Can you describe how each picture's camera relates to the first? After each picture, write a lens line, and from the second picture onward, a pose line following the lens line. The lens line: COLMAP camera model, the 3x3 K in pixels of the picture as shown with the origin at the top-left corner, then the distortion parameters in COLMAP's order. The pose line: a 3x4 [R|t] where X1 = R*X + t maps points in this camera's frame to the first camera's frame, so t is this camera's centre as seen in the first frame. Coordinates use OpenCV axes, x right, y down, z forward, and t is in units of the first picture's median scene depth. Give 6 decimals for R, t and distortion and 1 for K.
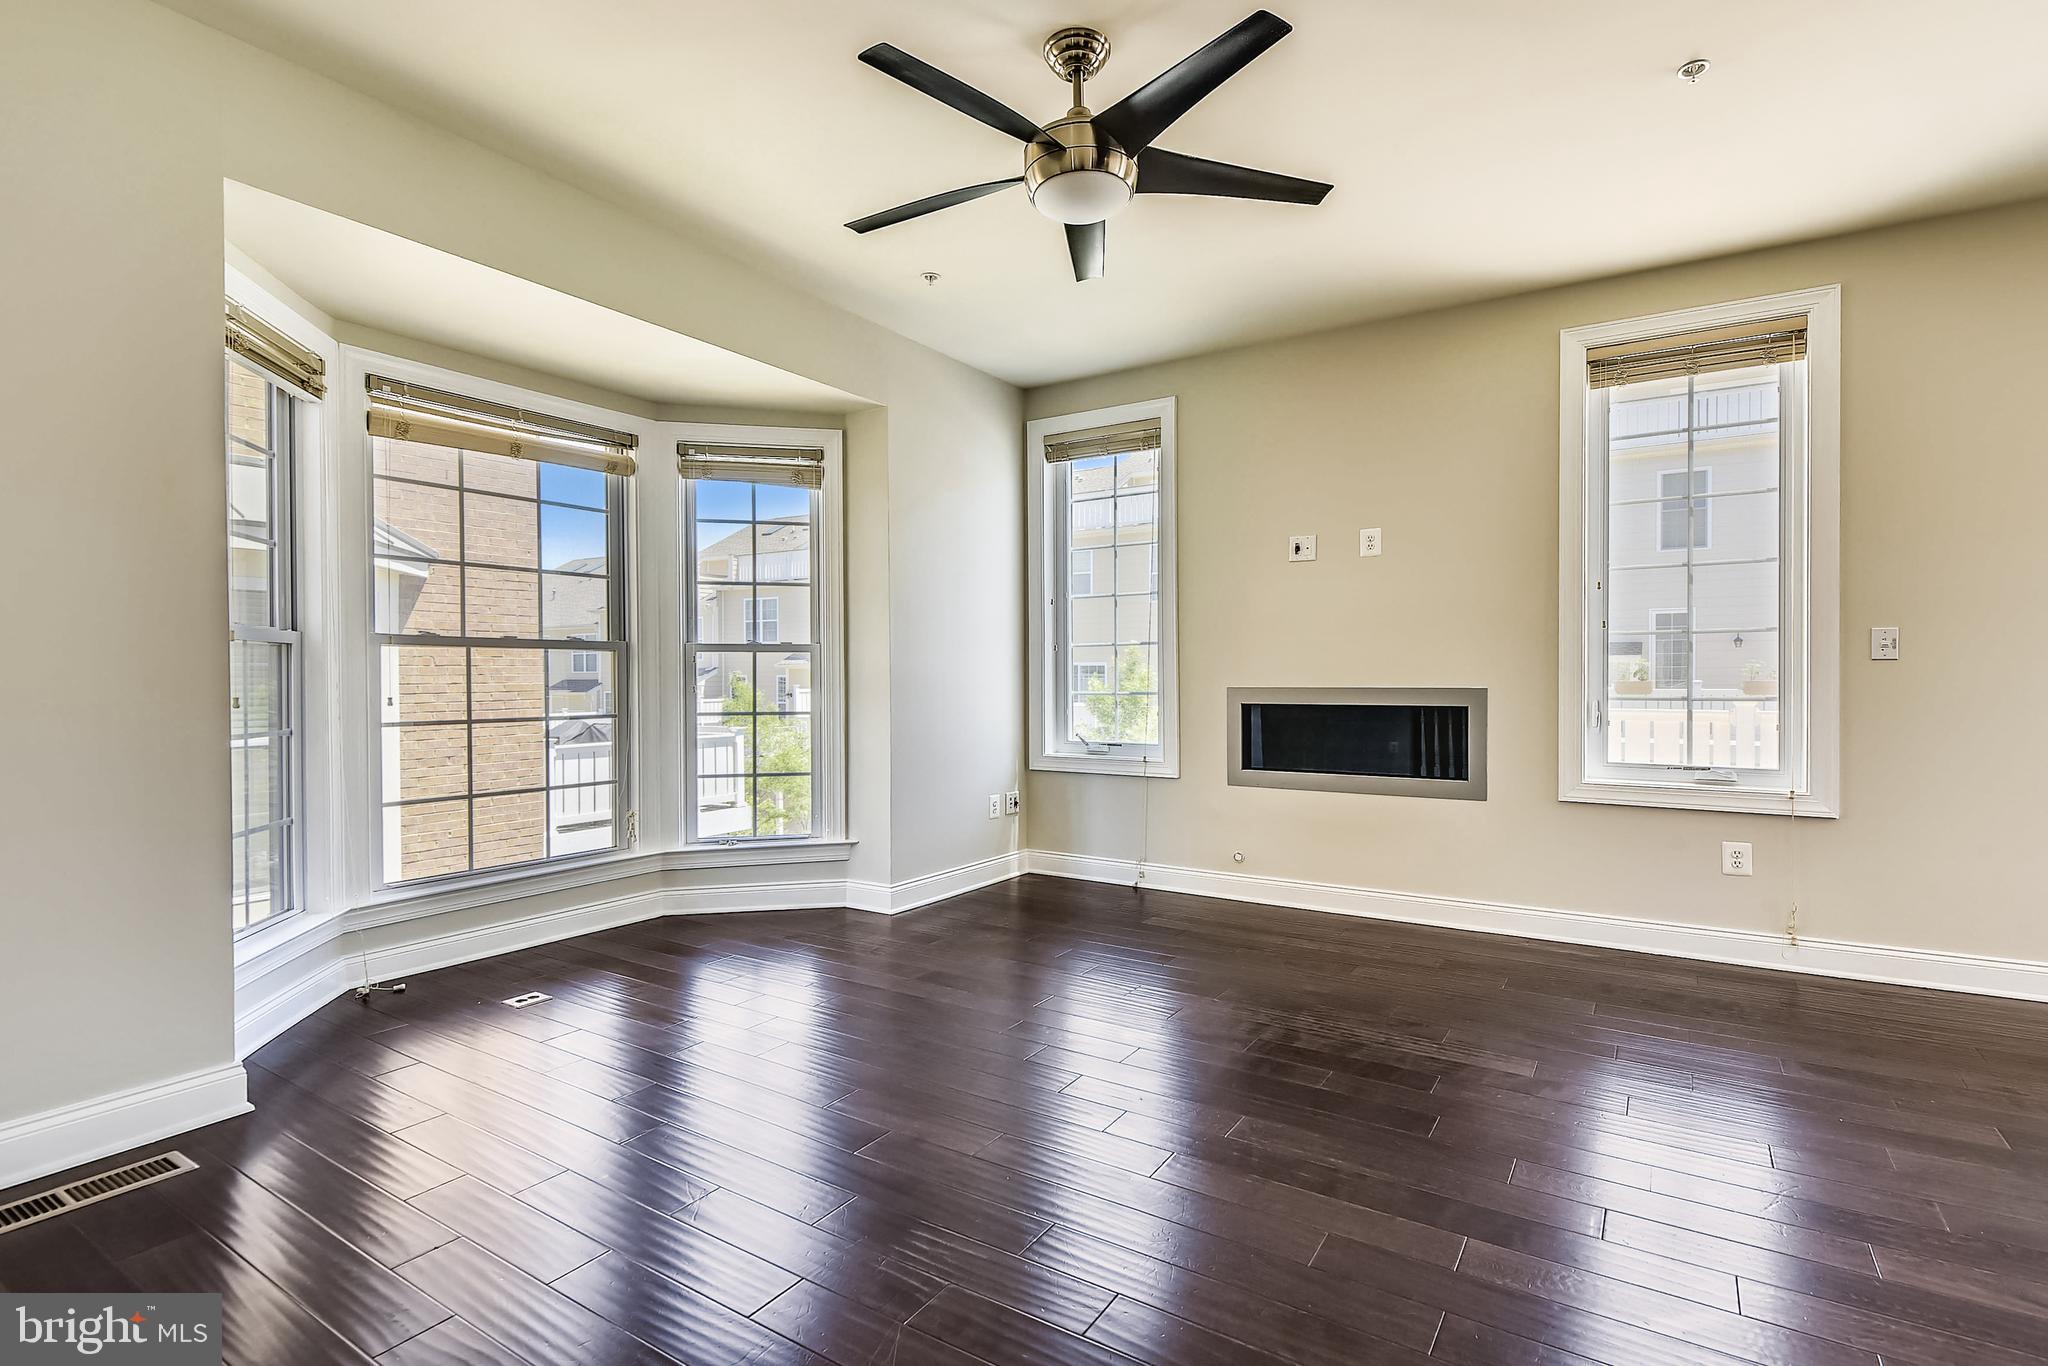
lens RADIAL K [[901.0, 0, 1036.9], [0, 901.0, 683.2], [0, 0, 1]] dist [0.007850, -0.000335]
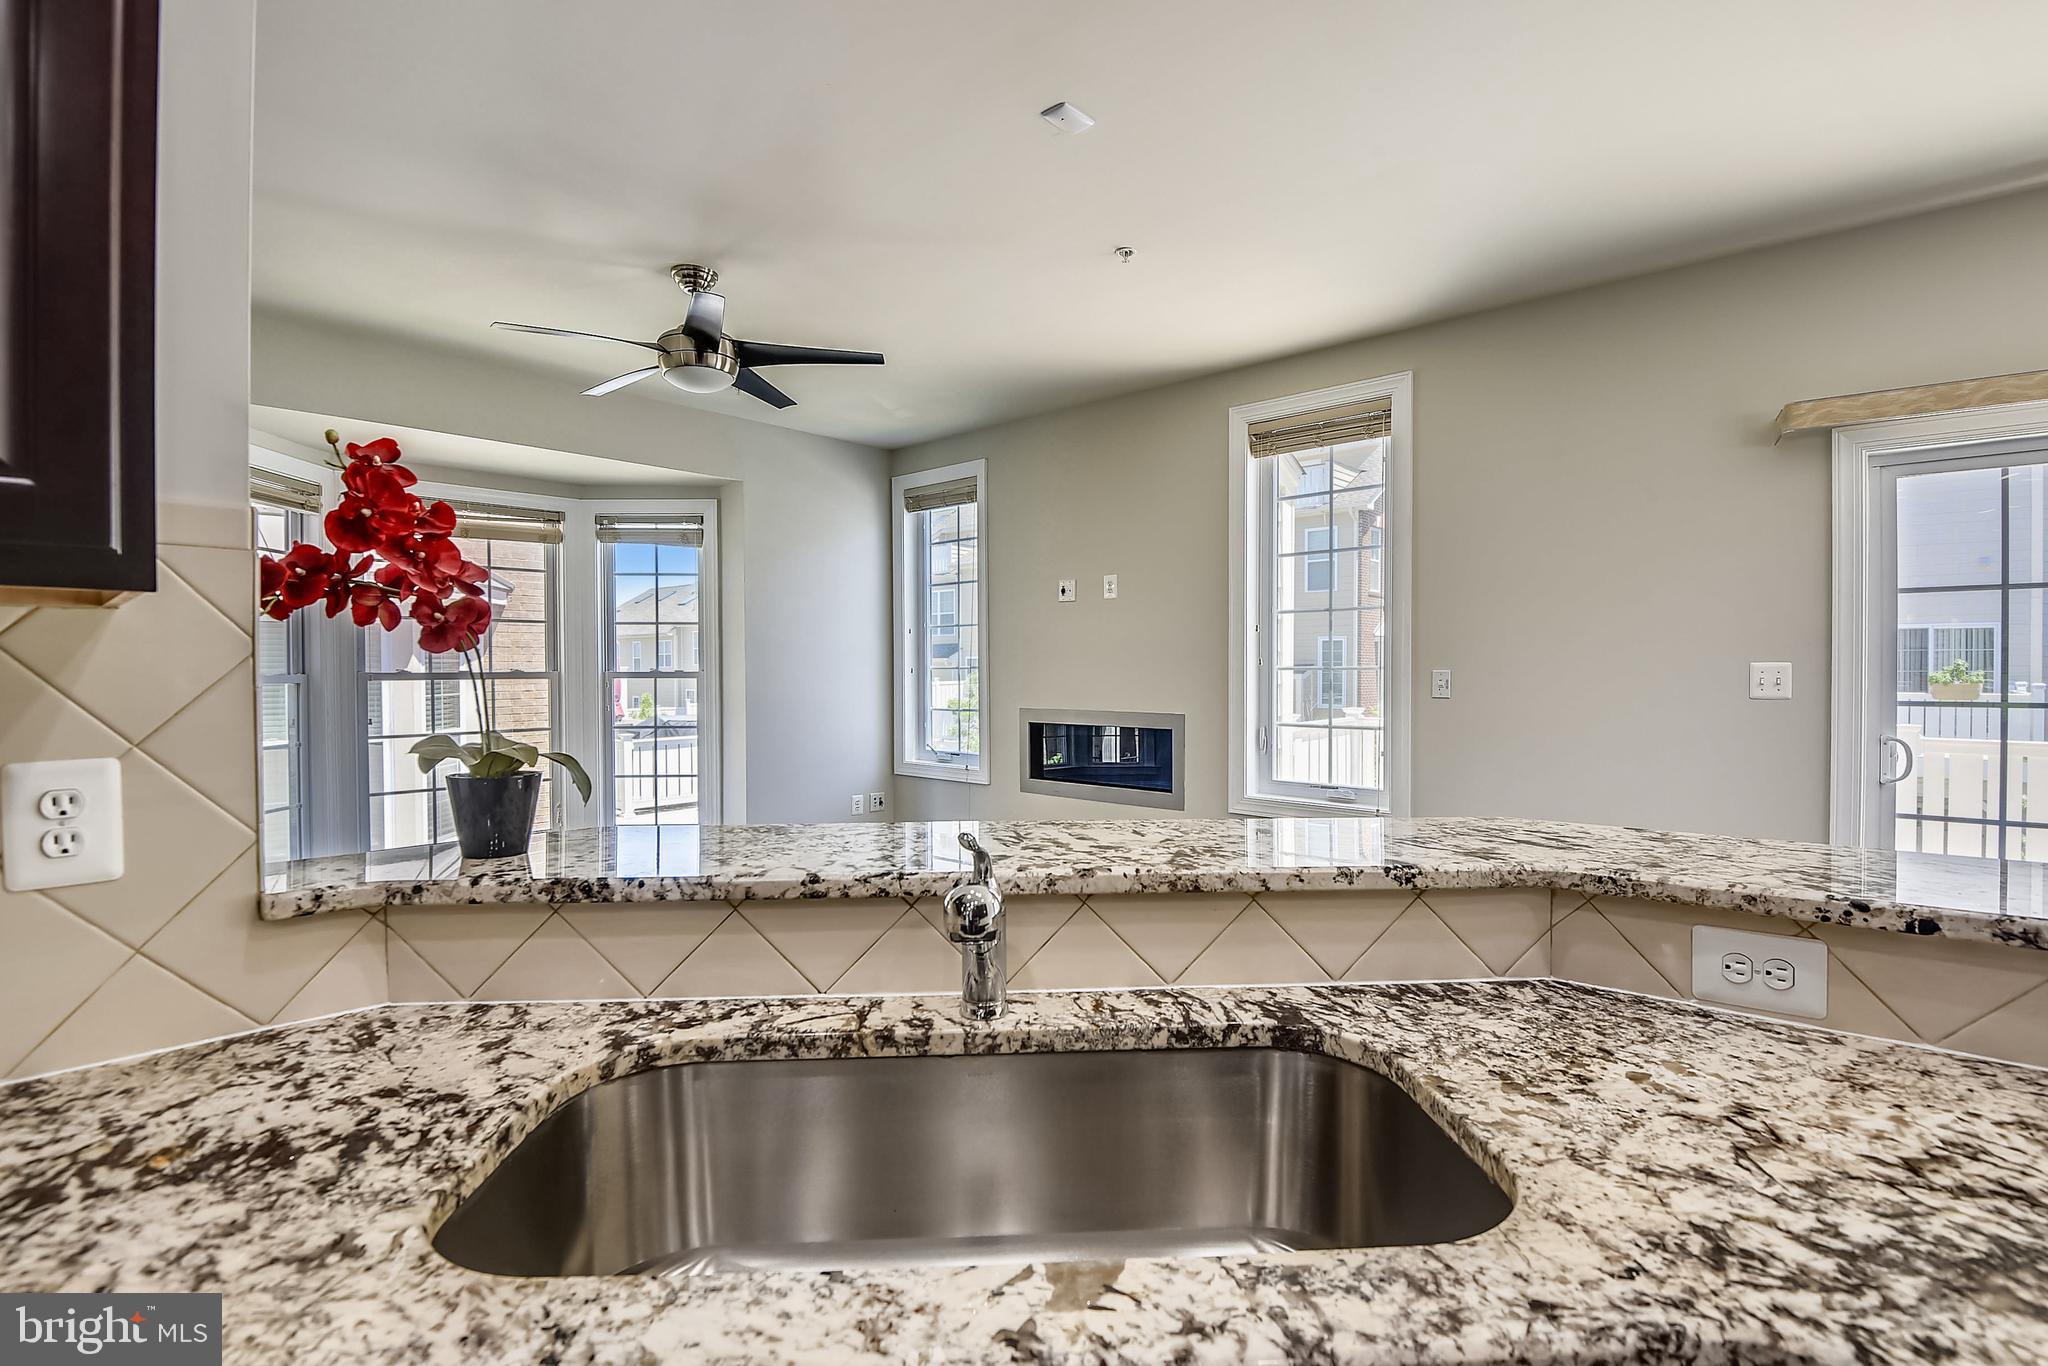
lens RADIAL K [[944.4, 0, 1054.4], [0, 944.4, 684.2], [0, 0, 1]] dist [0.004639, -0.006841]
pose [[0.984095, -0.000368, -0.177642, 0.485593], [0.003179, 0.999874, 0.015538, -0.046732], [0.177614, -0.015856, 0.983973, -0.206483]]
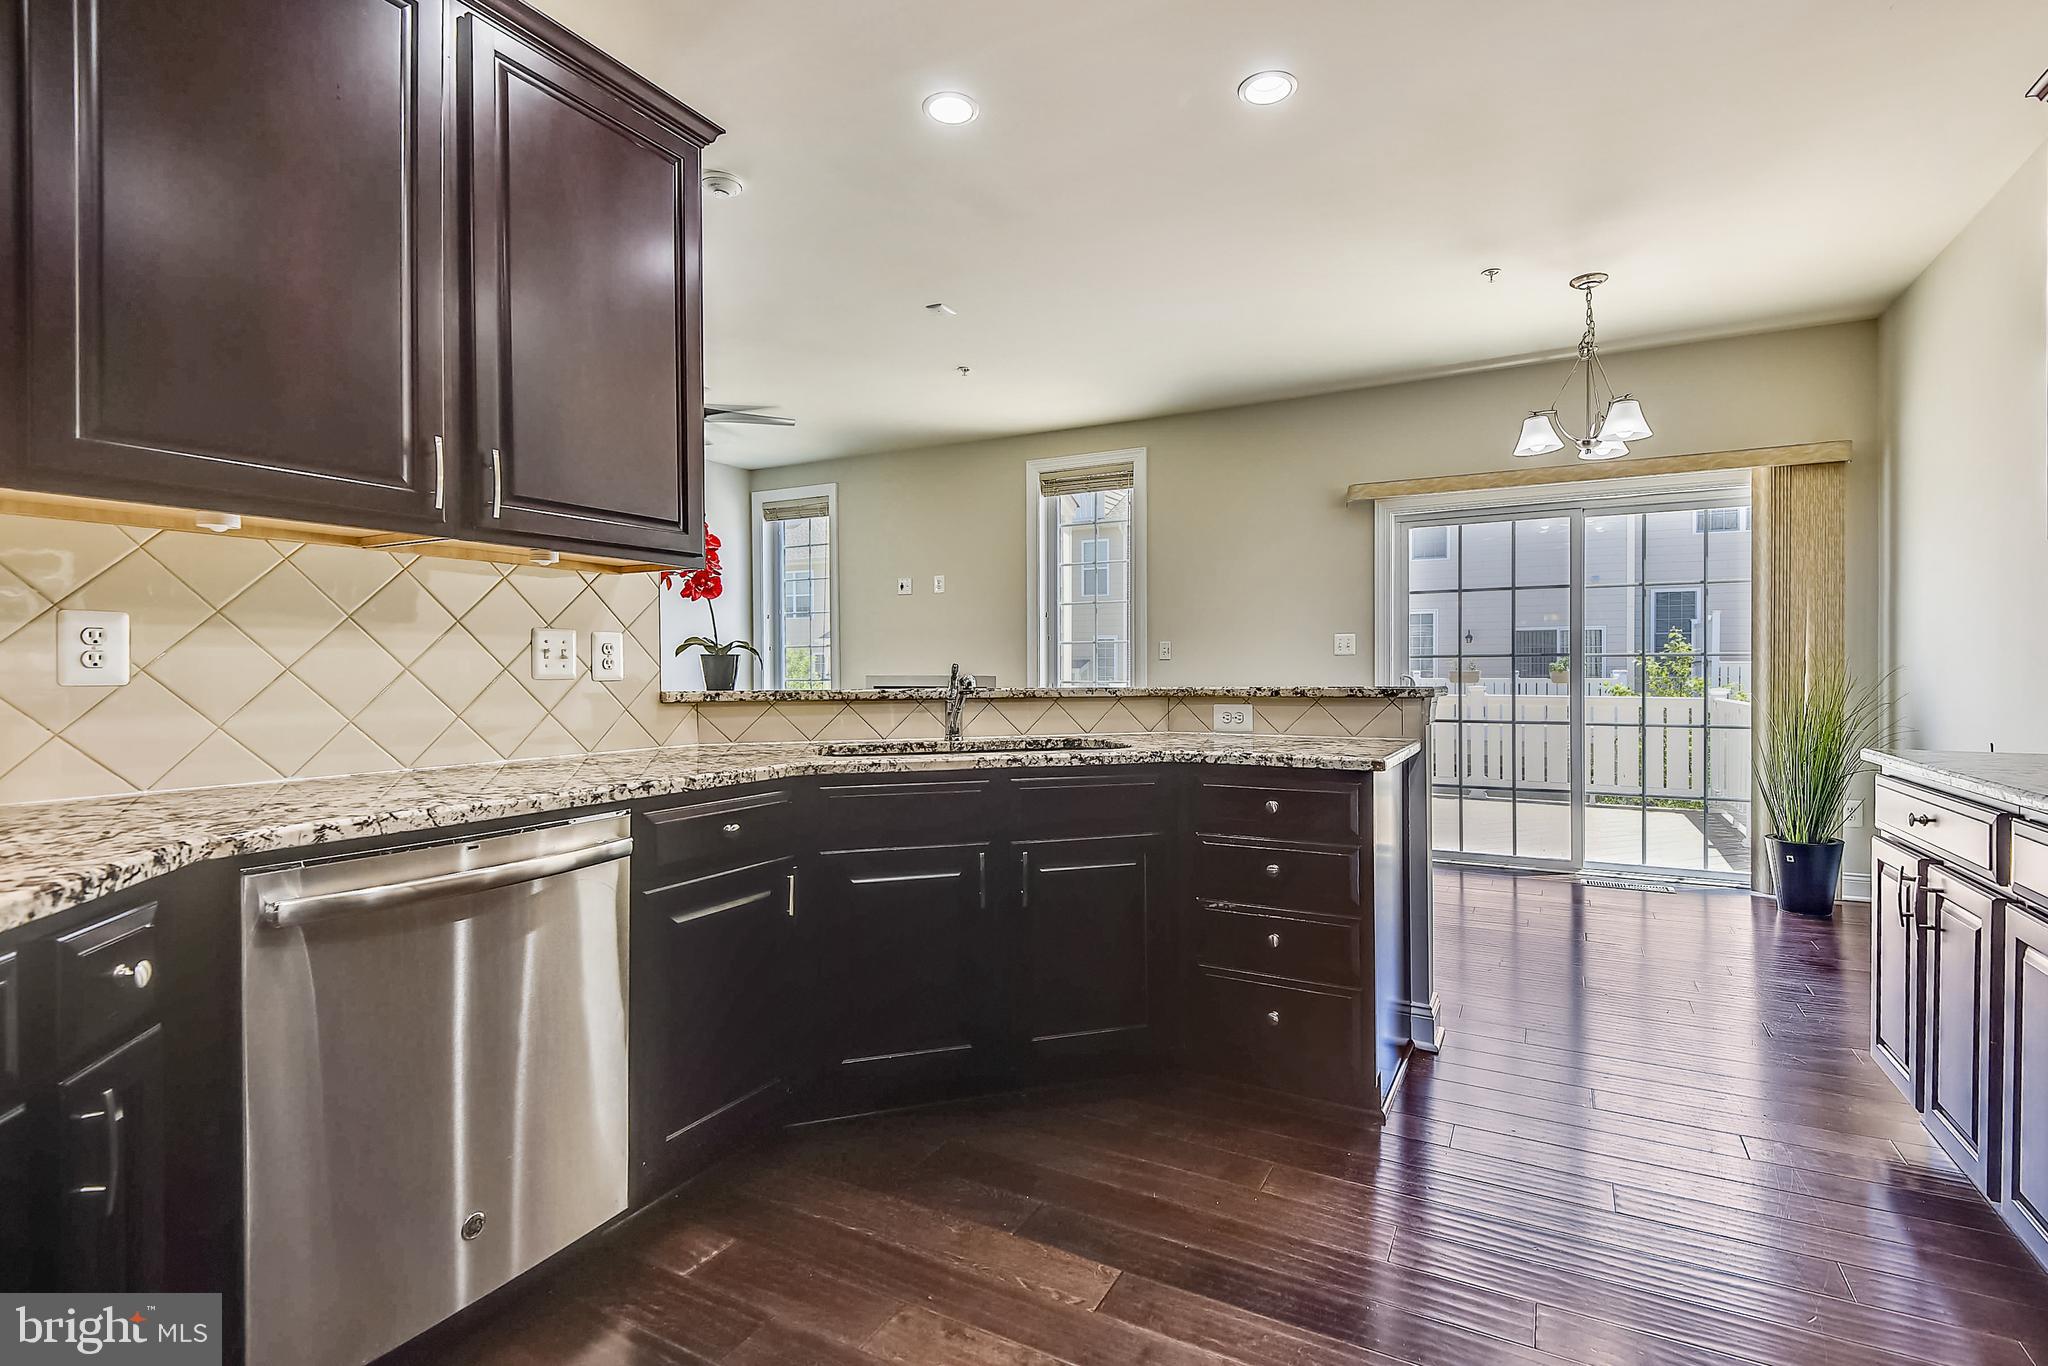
lens RADIAL K [[944.4, 0, 1035.6], [0, 944.4, 676.0], [0, 0, 1]] dist [0.004639, -0.006841]
pose [[0.999516, -0.001830, 0.031060, 0.458385], [0.001740, 0.999994, 0.002949, -0.001405], [-0.031065, -0.002893, 0.999513, -0.607400]]
